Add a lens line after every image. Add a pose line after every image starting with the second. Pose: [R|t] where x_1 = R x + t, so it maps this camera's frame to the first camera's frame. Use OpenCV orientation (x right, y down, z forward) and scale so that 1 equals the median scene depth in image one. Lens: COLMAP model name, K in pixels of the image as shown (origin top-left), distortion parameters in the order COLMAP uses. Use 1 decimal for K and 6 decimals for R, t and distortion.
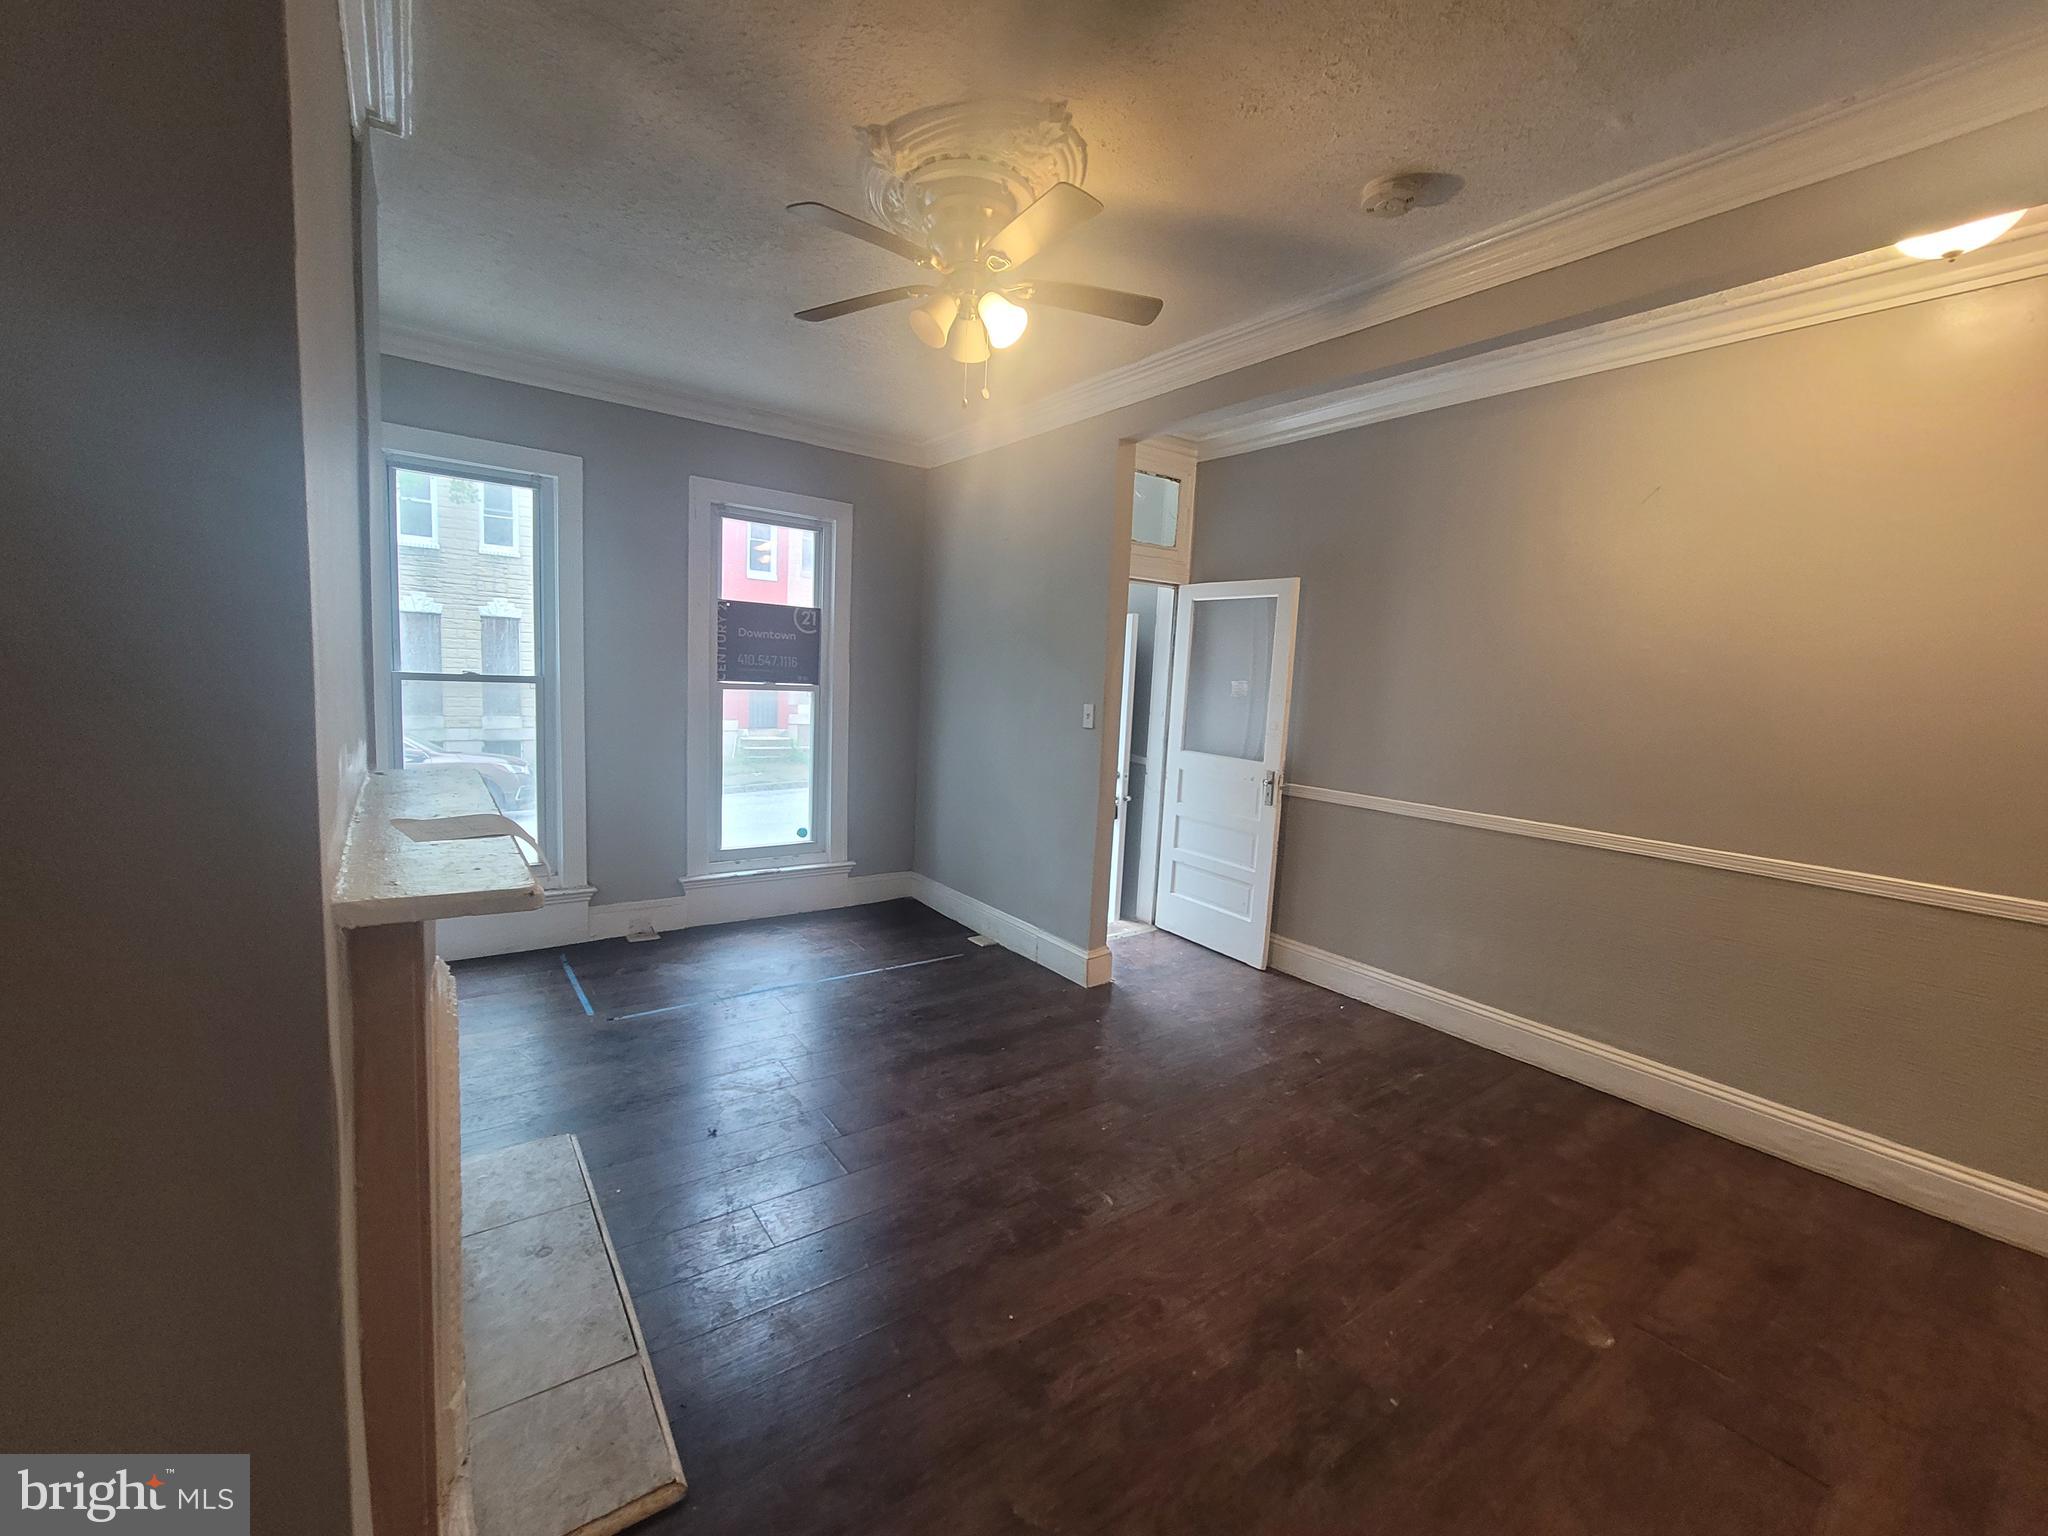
lens RADIAL K [[835.2, 0, 1018.3], [0, 835.2, 767.4], [0, 0, 1]] dist [0.000184, 0.000190]
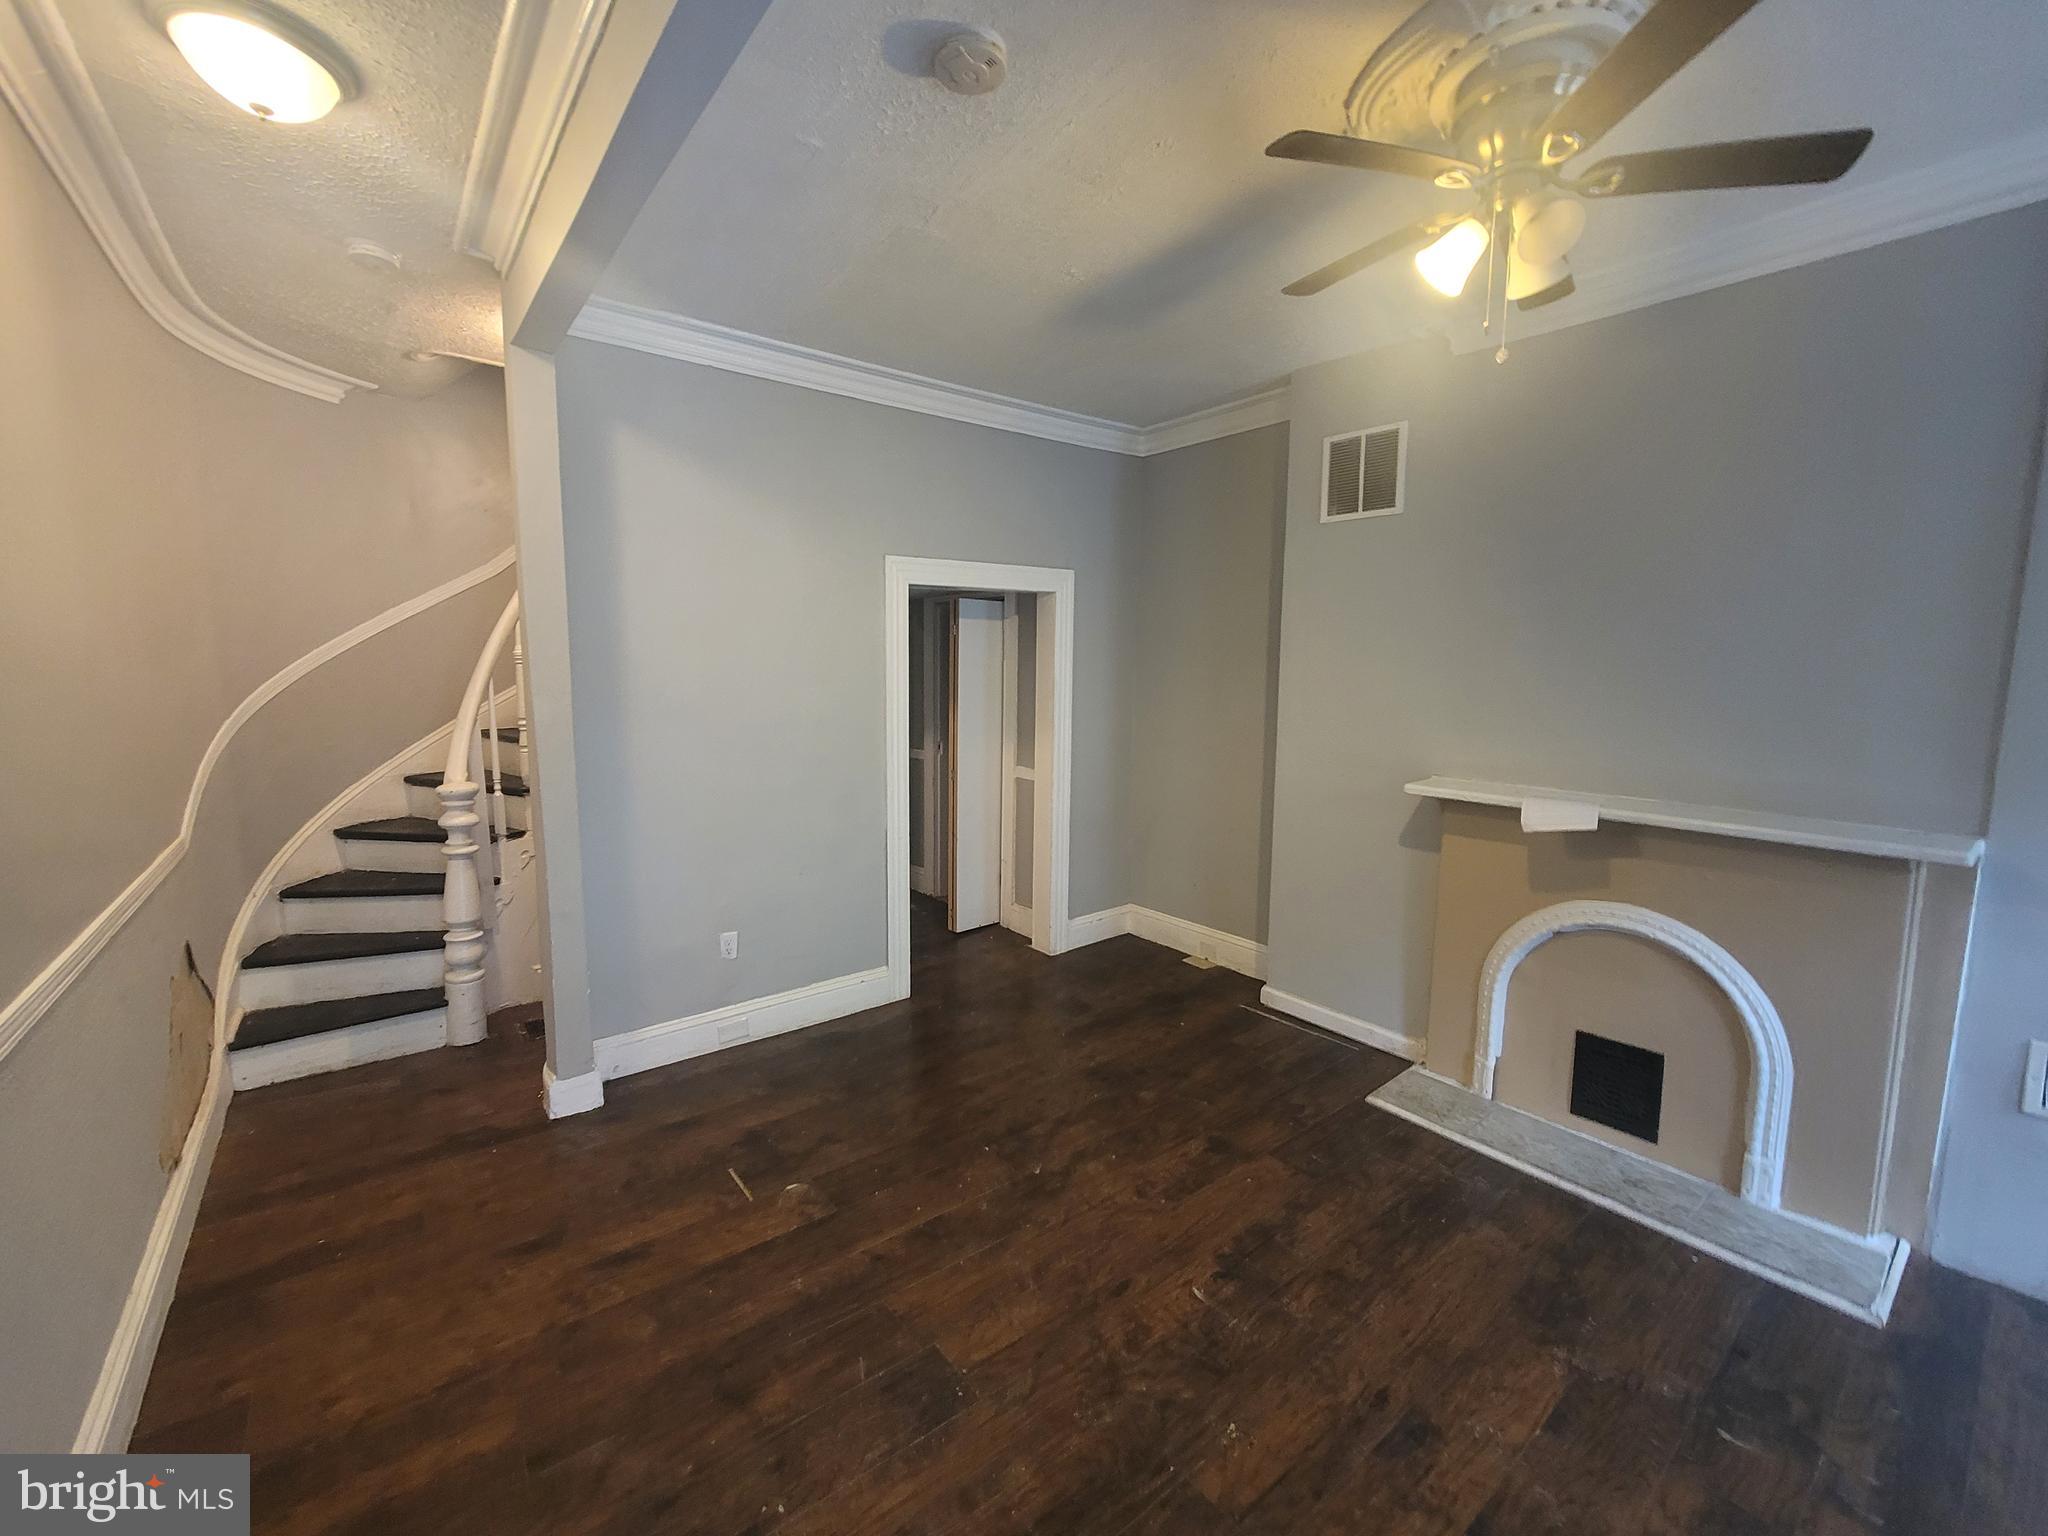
lens RADIAL K [[835.4, 0, 1020.5], [0, 835.4, 769.0], [0, 0, 1]] dist [-0.000968, -0.002917]
pose [[-0.997108, -0.054071, -0.053408, 0.392821], [-0.065339, 0.968817, 0.239007, -0.230740], [0.038819, 0.241805, -0.969548, 1.808286]]
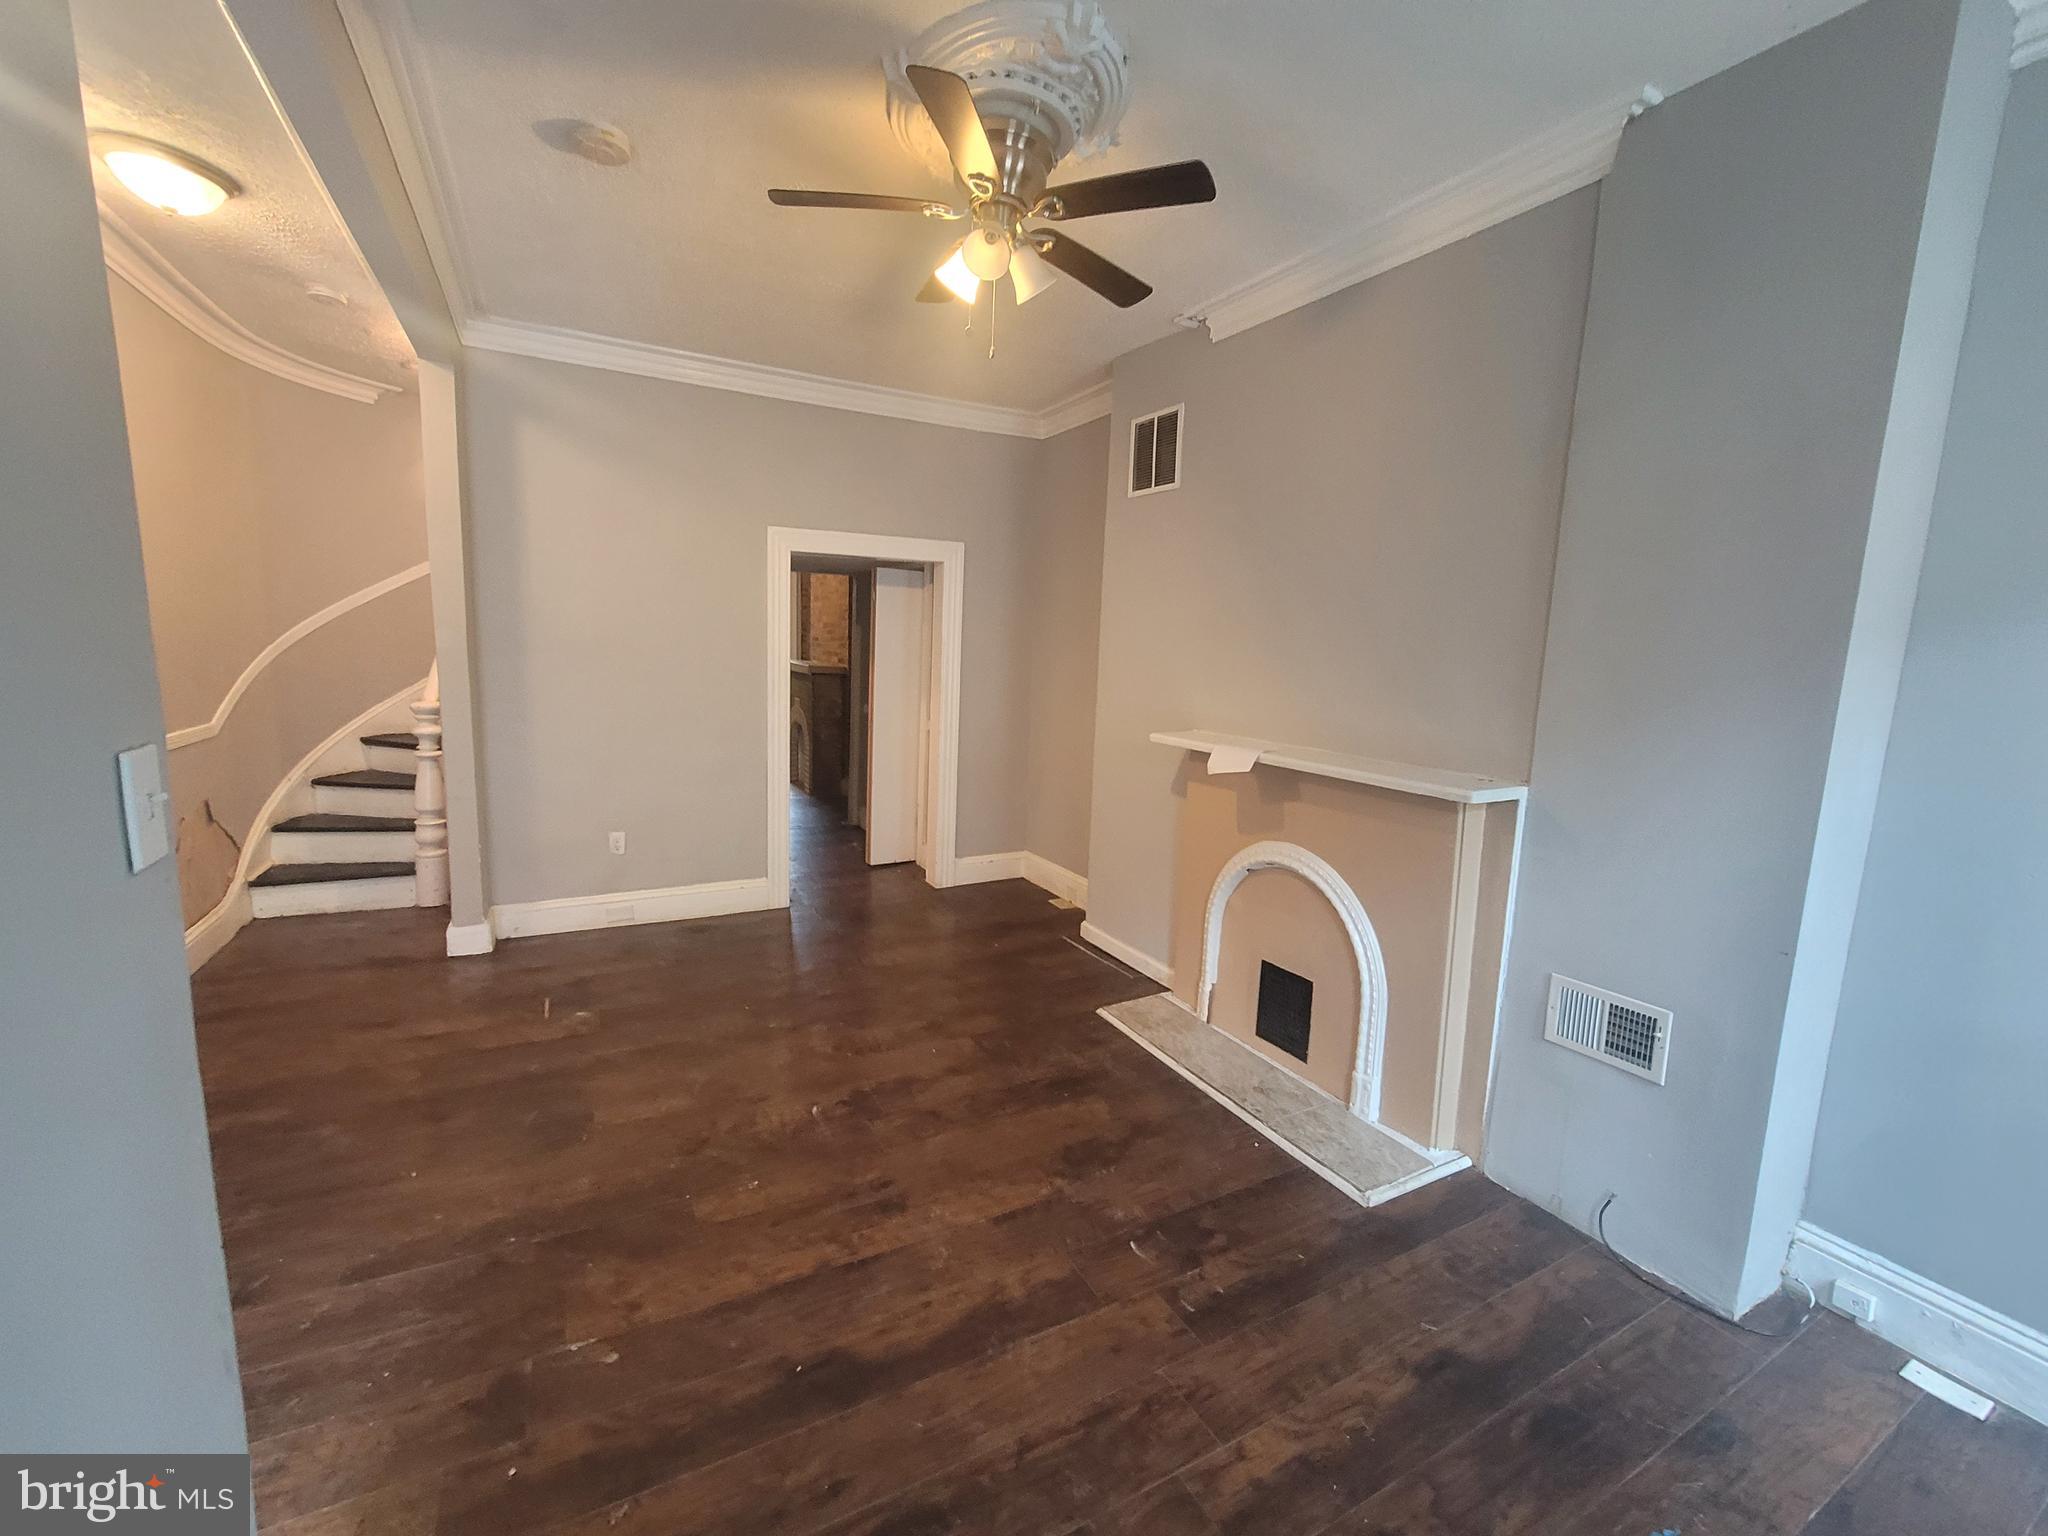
lens RADIAL K [[835.2, 0, 1018.3], [0, 835.2, 767.4], [0, 0, 1]] dist [0.000184, 0.000190]
pose [[-0.987854, -0.106831, 0.112835, -0.248501], [-0.073707, 0.961433, 0.264980, -0.245661], [-0.136791, 0.253445, -0.957629, 2.013591]]
